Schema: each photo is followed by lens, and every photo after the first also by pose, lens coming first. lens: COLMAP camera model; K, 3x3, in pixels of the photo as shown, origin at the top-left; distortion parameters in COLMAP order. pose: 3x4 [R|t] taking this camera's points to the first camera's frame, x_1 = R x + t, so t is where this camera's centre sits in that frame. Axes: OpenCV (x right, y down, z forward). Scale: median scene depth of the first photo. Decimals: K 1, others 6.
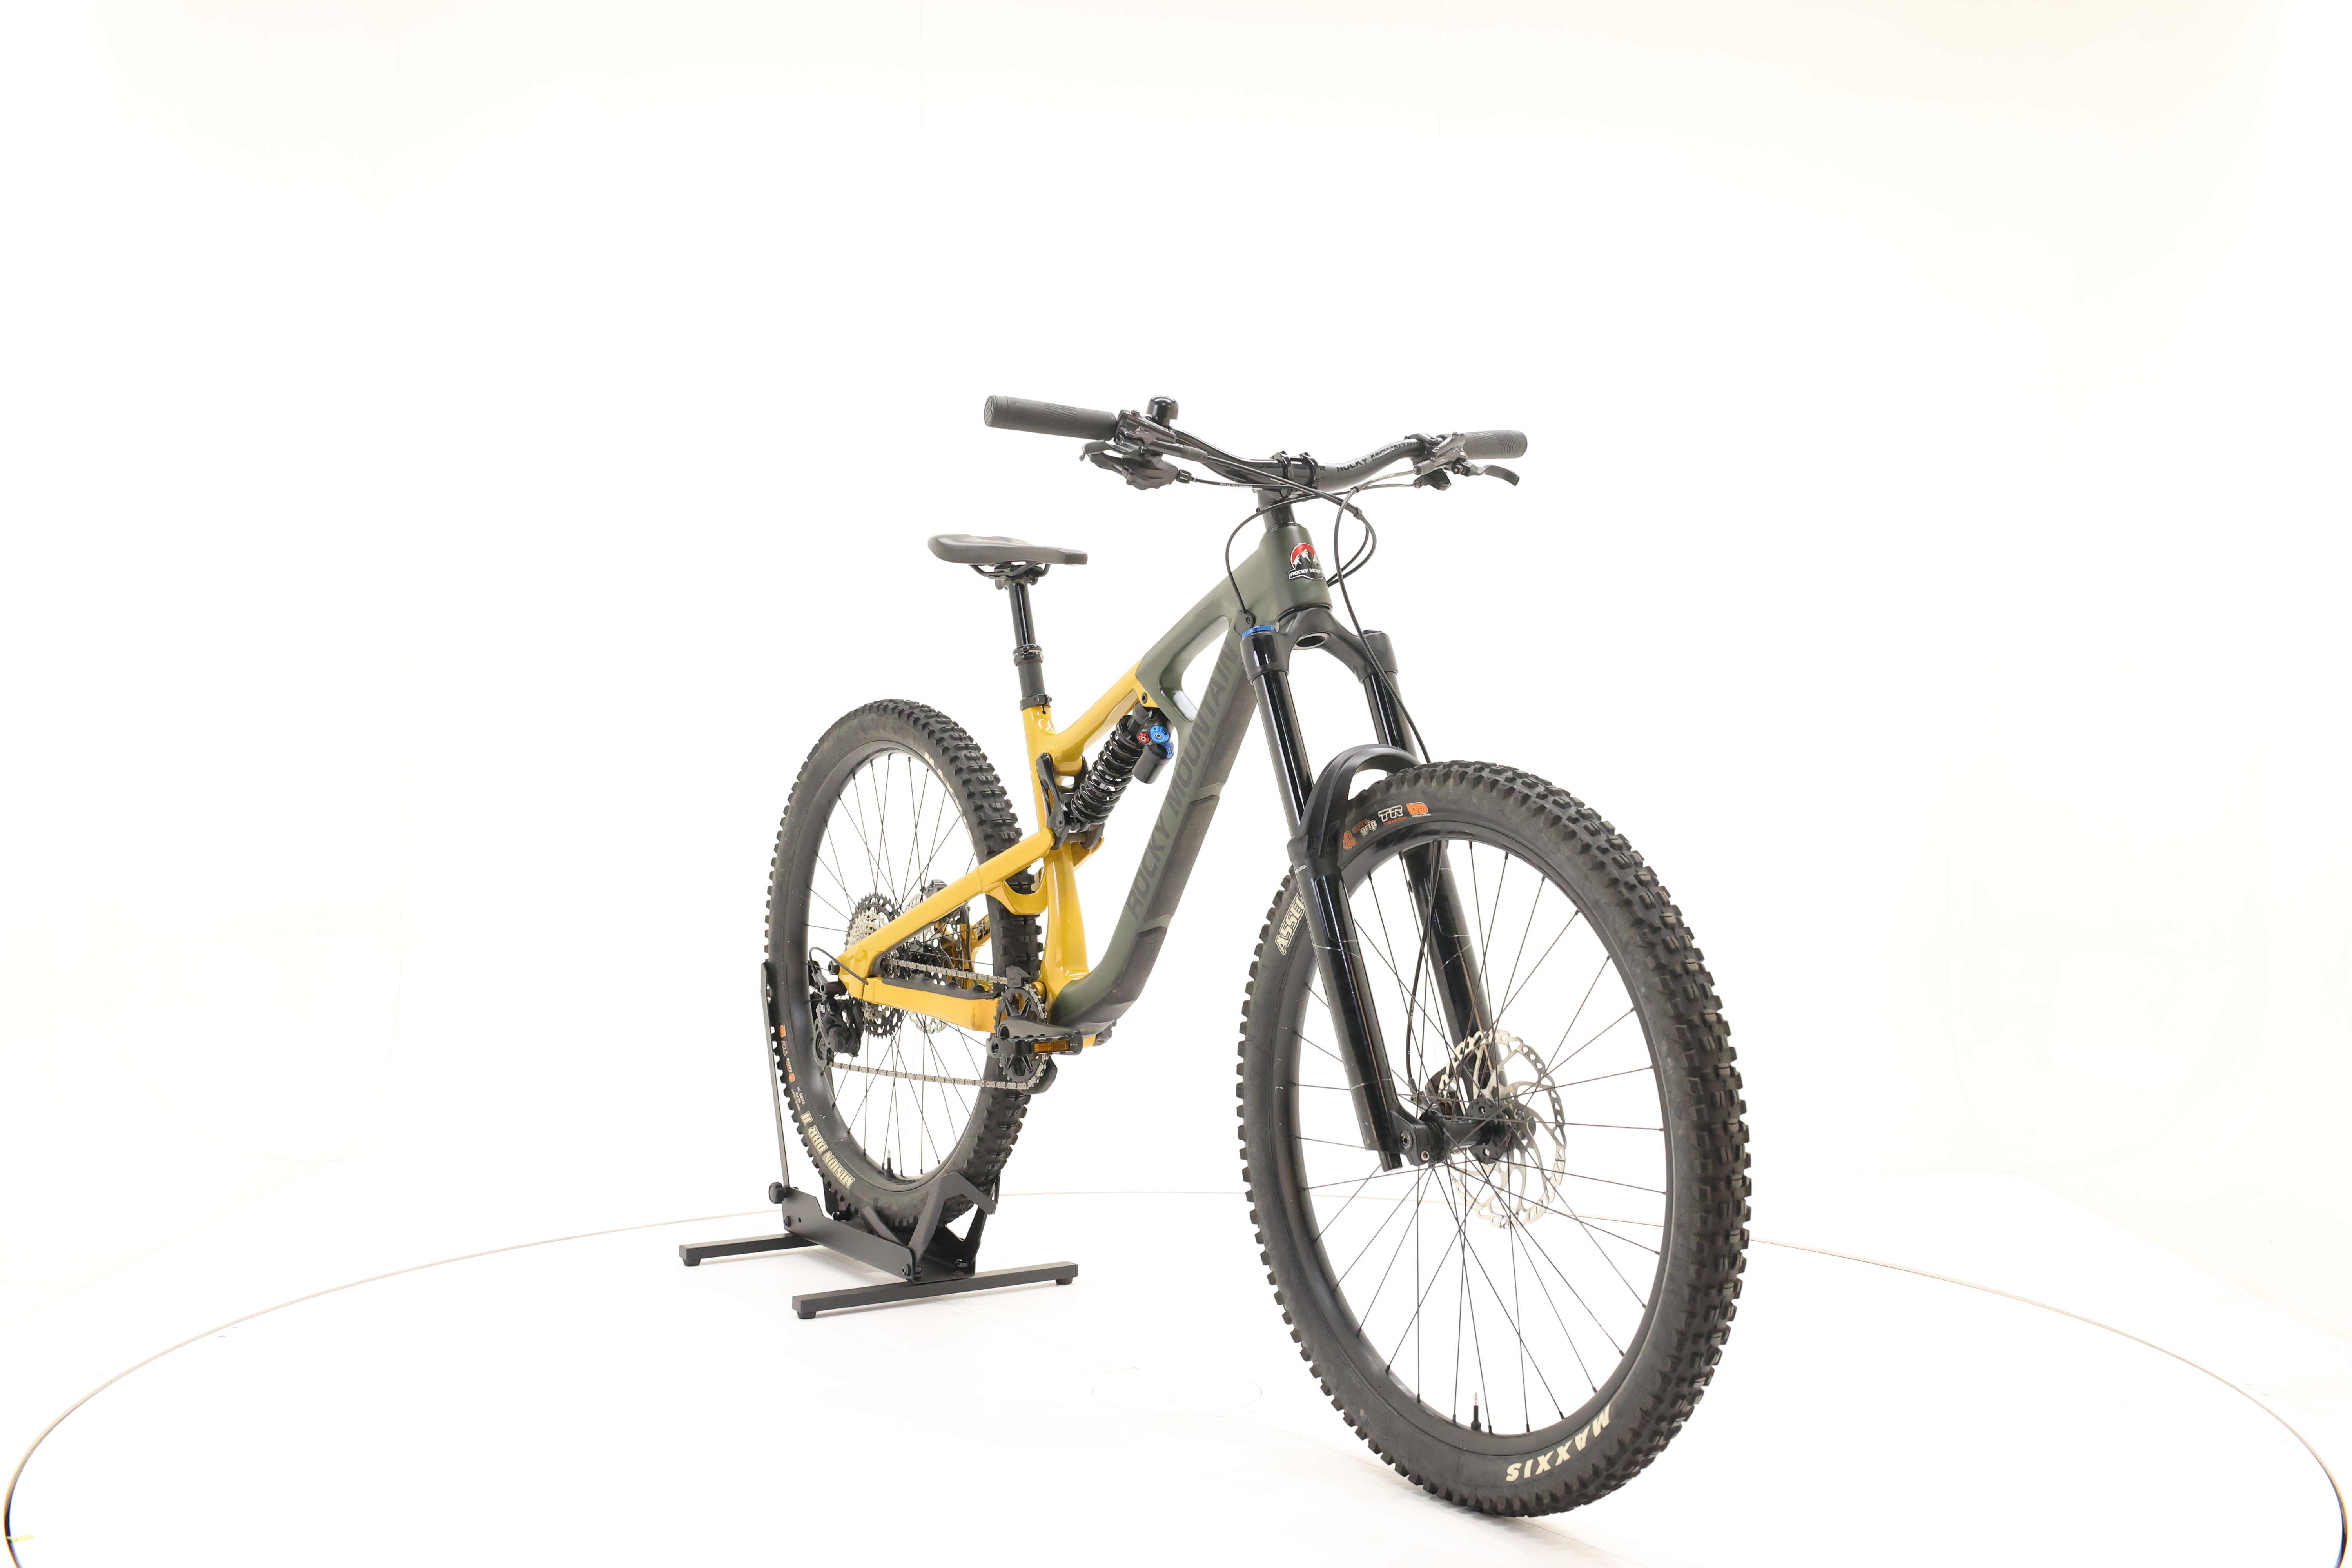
lens RADIAL K [[2529.0, 0, 1171.3], [0, 2529.0, 732.1], [0, 0, 1]] dist [-0.014652, 0.015909]
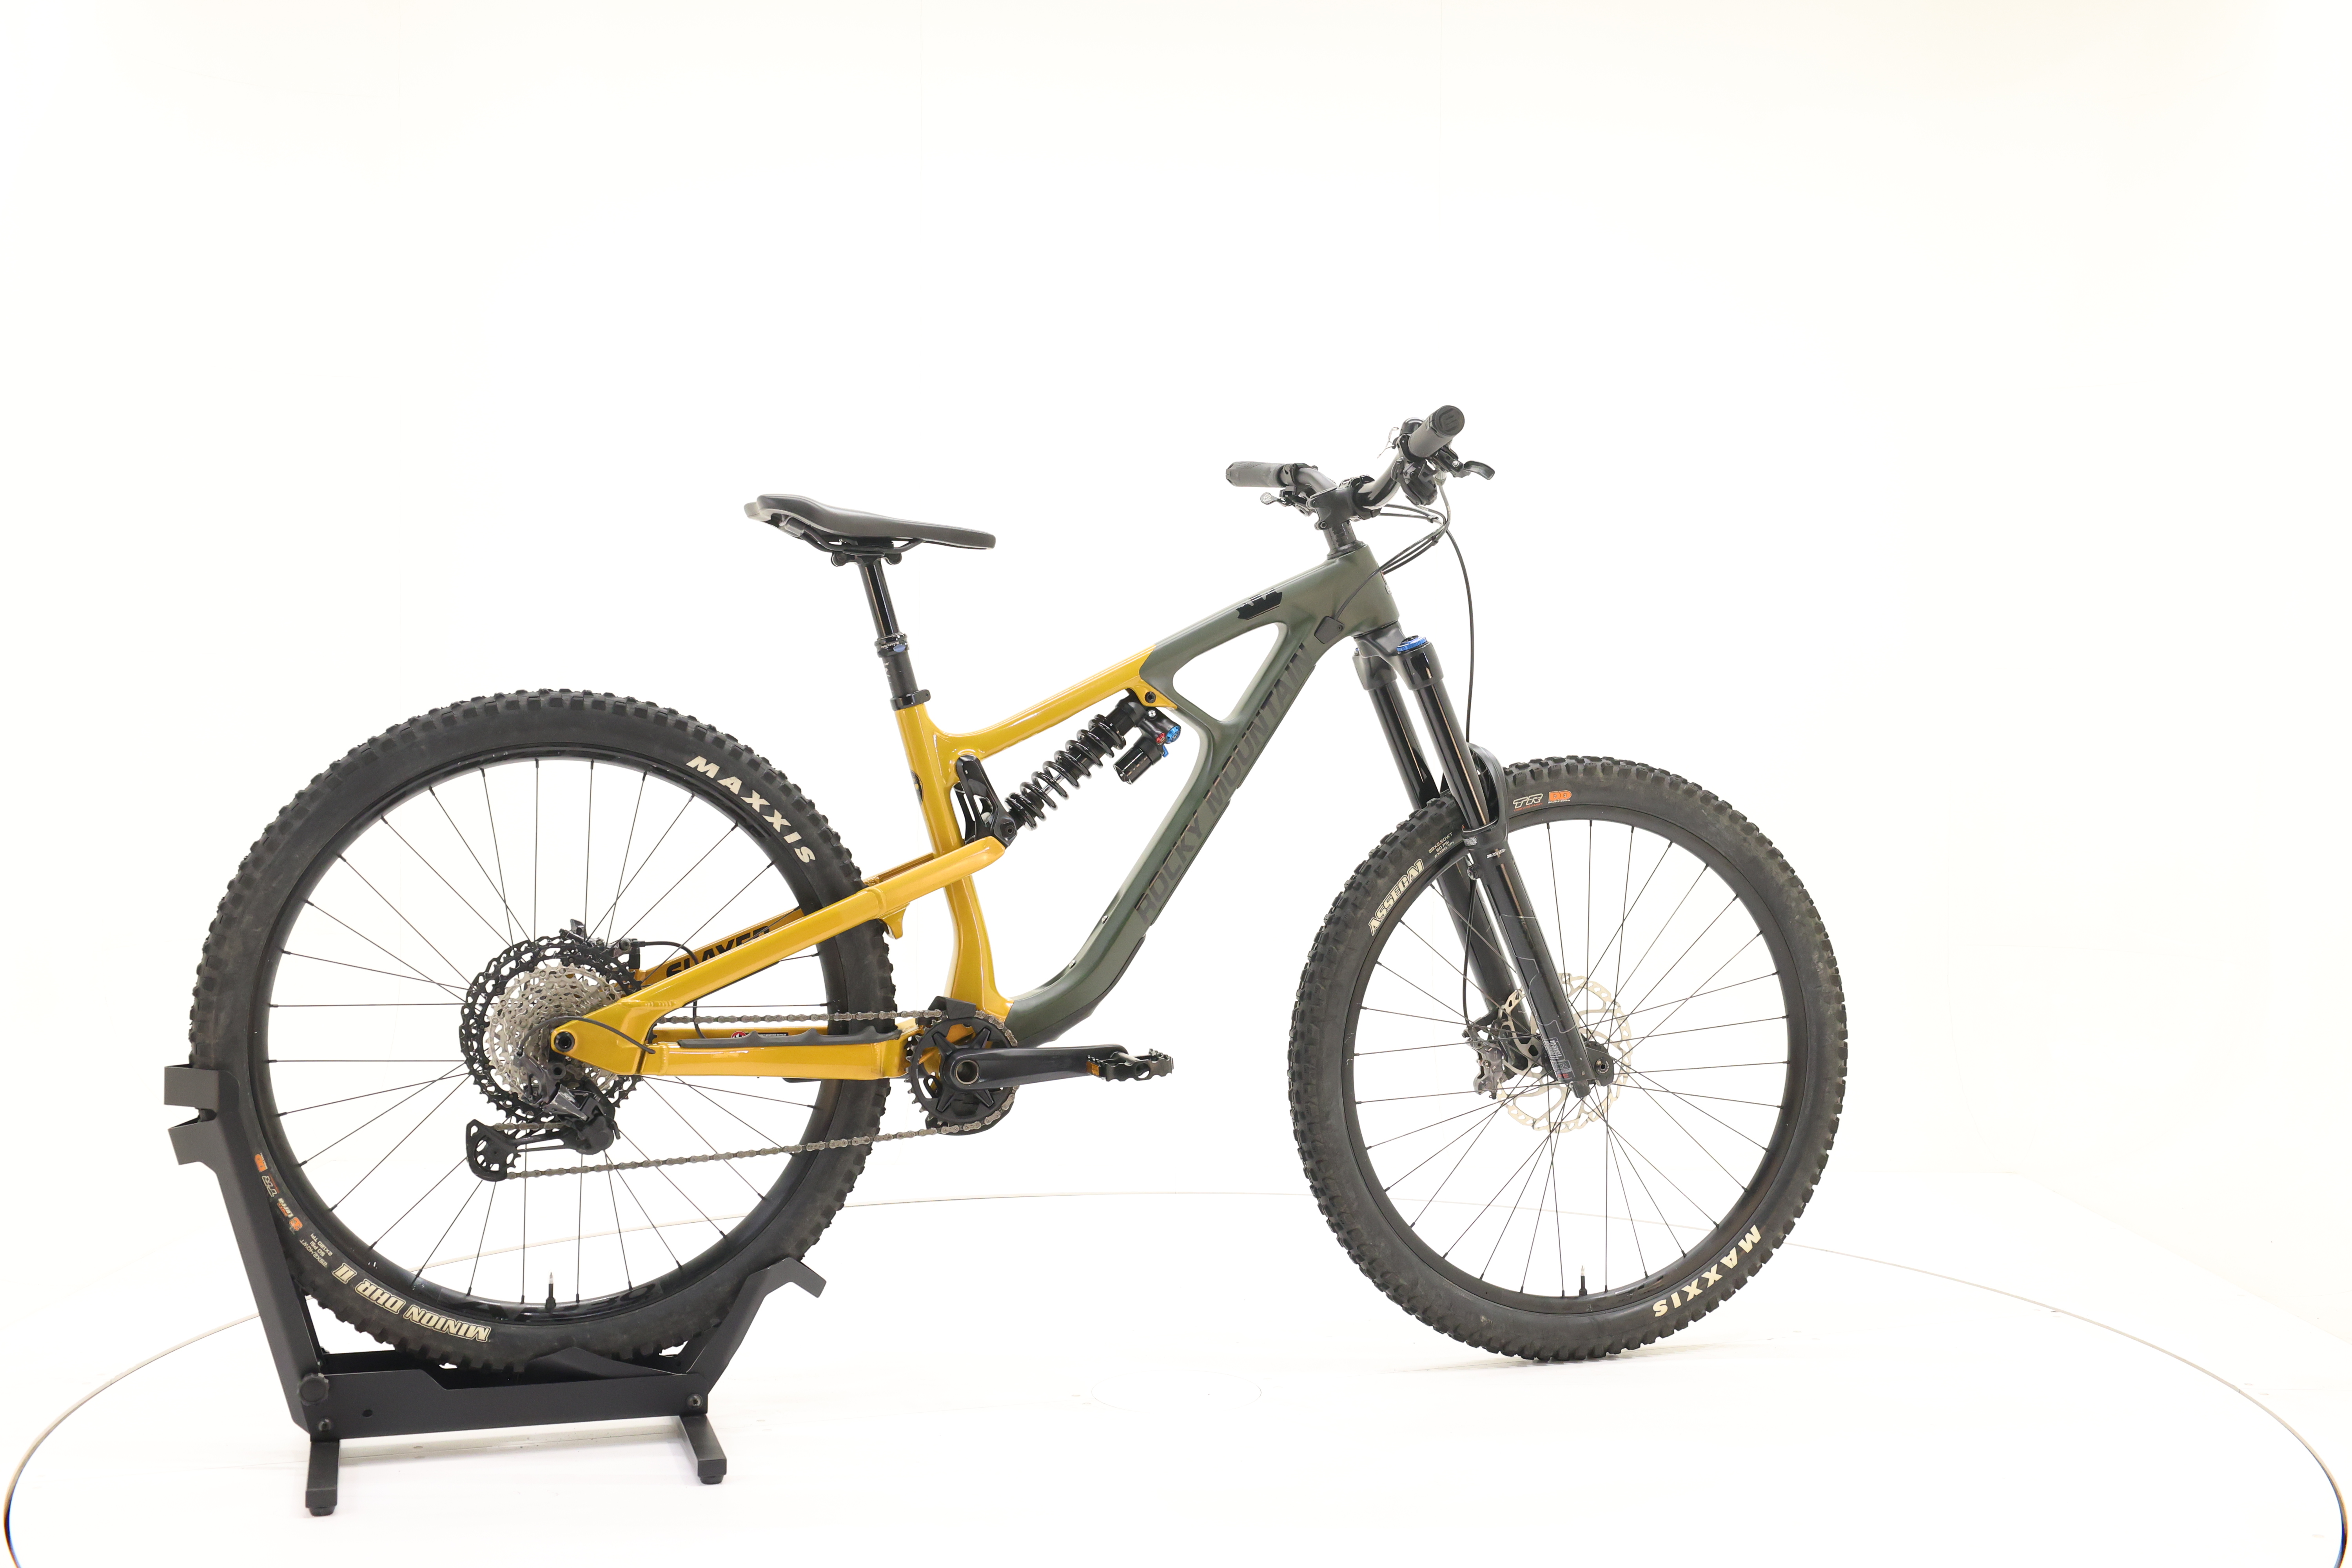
lens RADIAL K [[2529.0, 0, 1171.3], [0, 2529.0, 732.1], [0, 0, 1]] dist [-0.014652, 0.015909]
pose [[0.273600, -0.002377, 0.961841, -1.005559], [-0.001960, 0.999993, 0.003029, -0.003149], [-0.961842, -0.002714, 0.273593, 0.764092]]
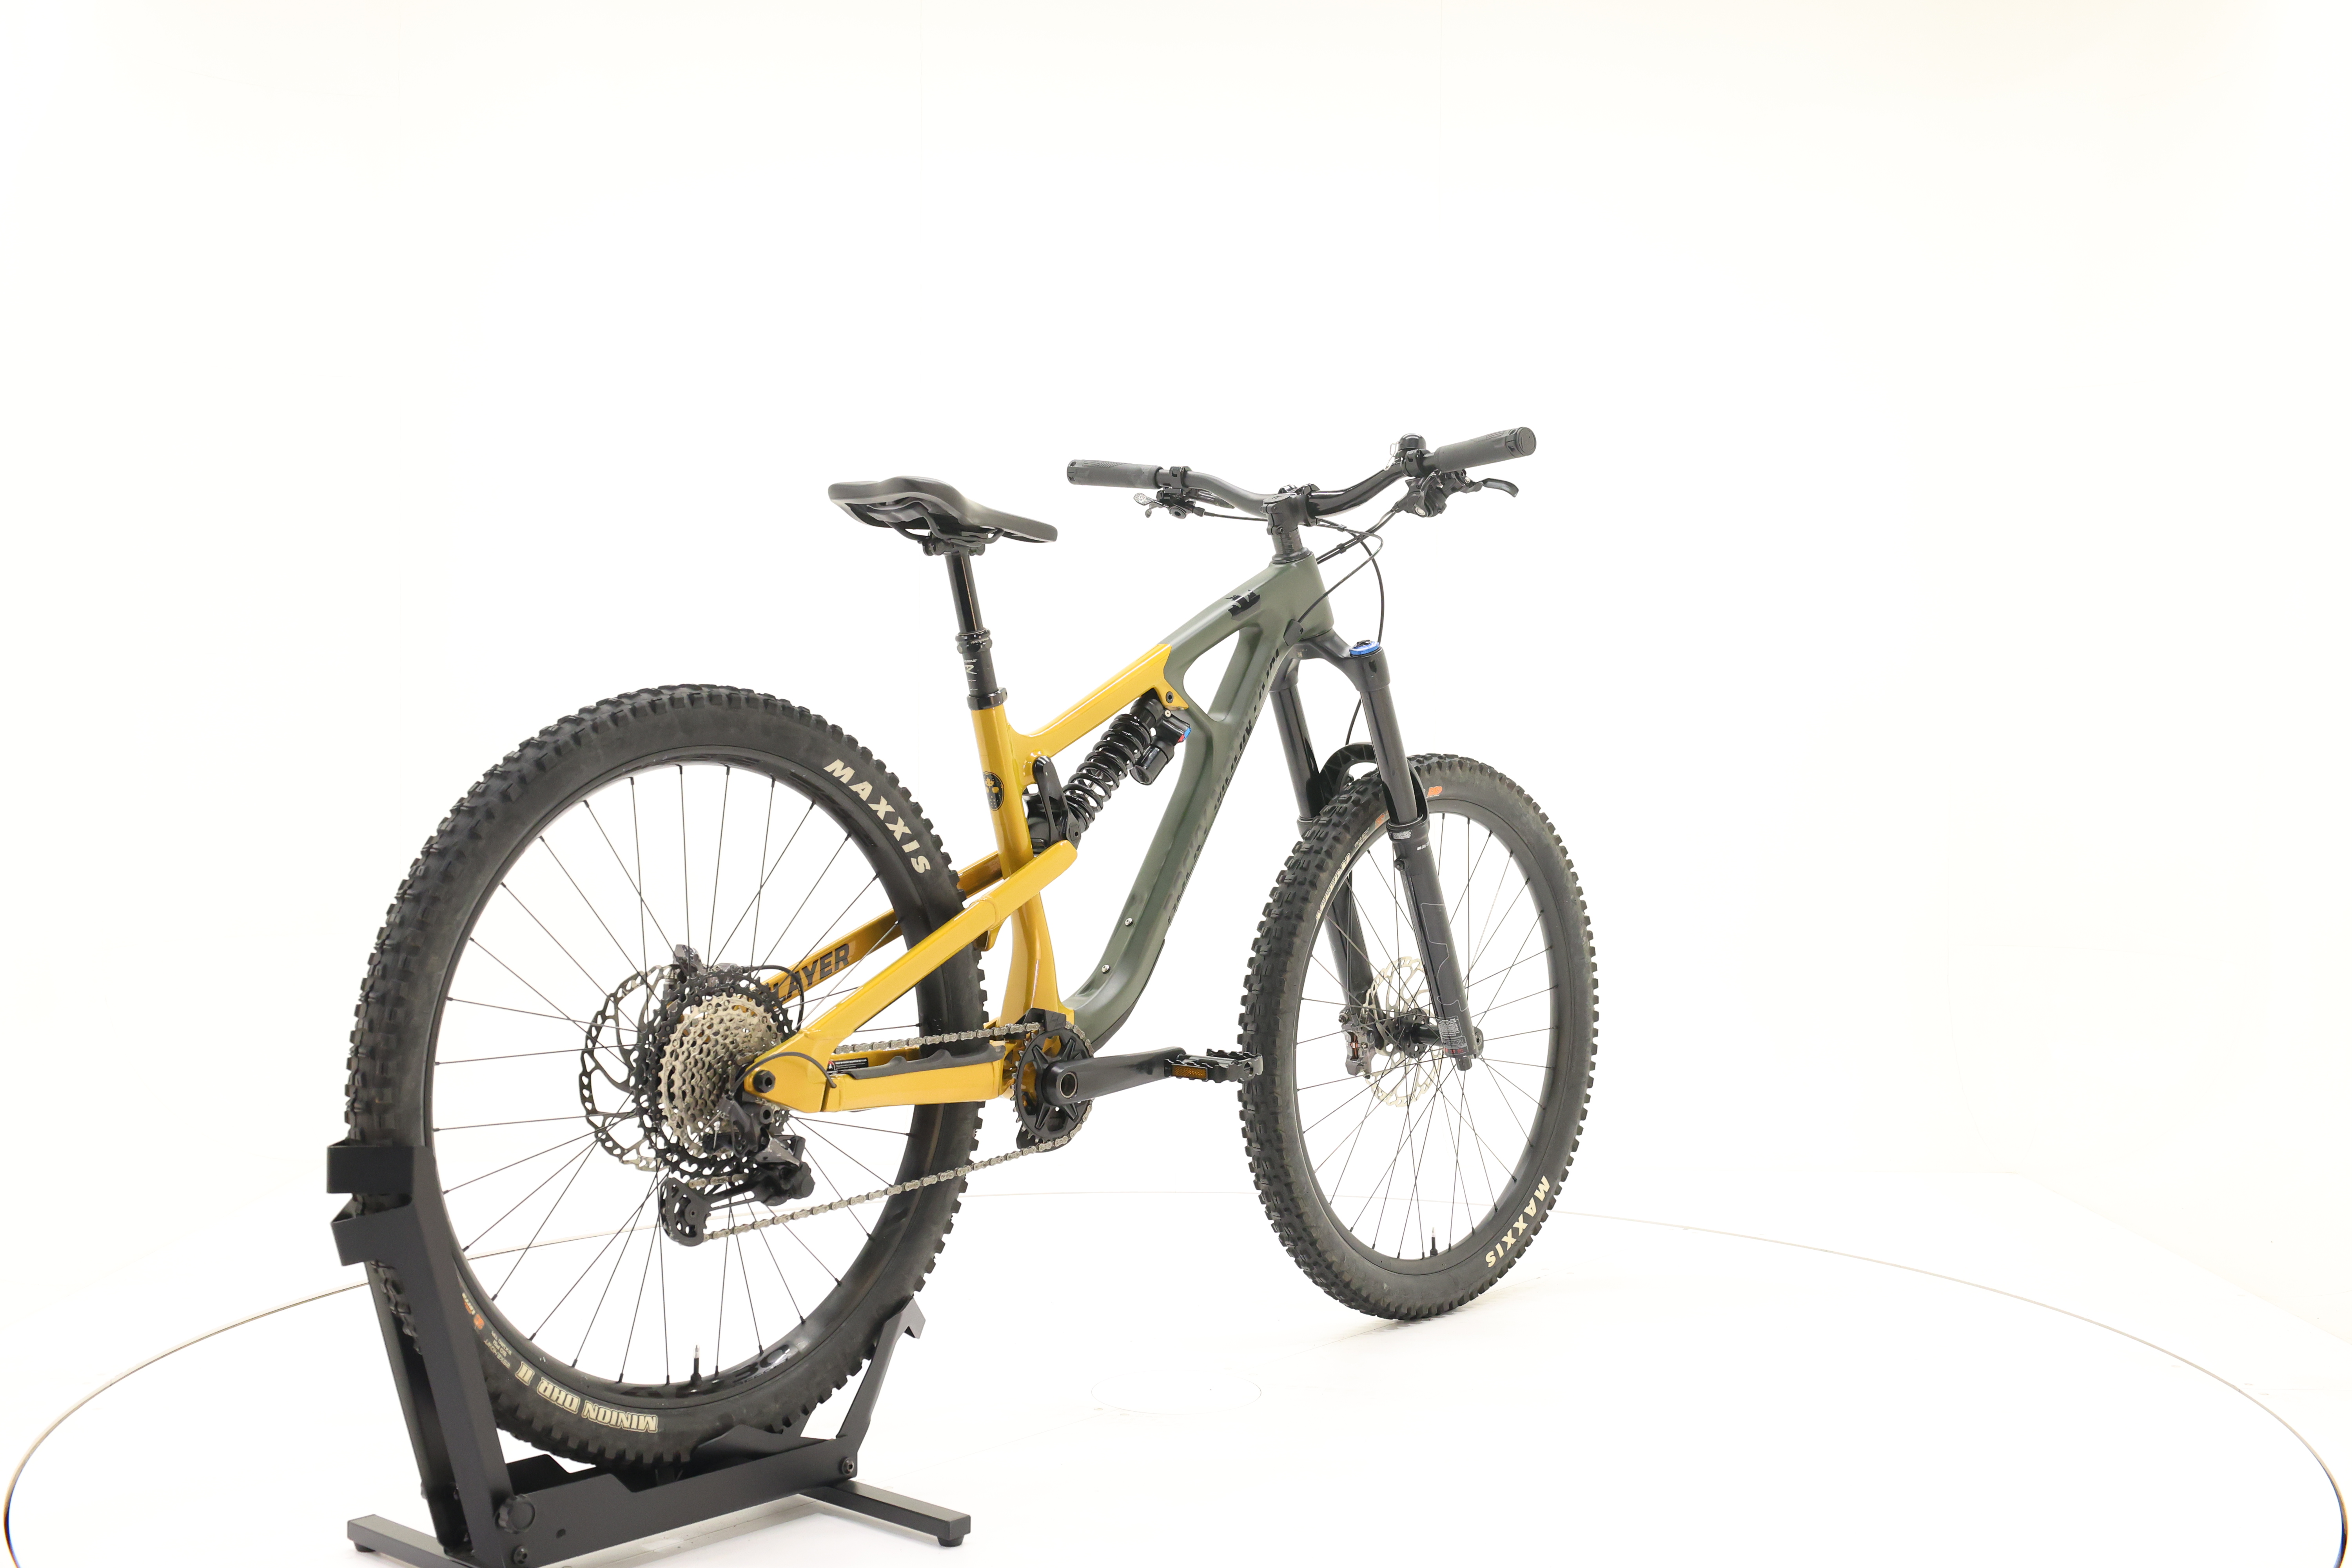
lens RADIAL K [[2529.0, 0, 1171.3], [0, 2529.0, 732.1], [0, 0, 1]] dist [-0.014652, 0.015909]
pose [[-0.267854, -0.004113, 0.963451, -1.005939], [-0.003383, 0.999989, 0.003329, -0.003552], [-0.963454, -0.002368, -0.267865, 1.331673]]
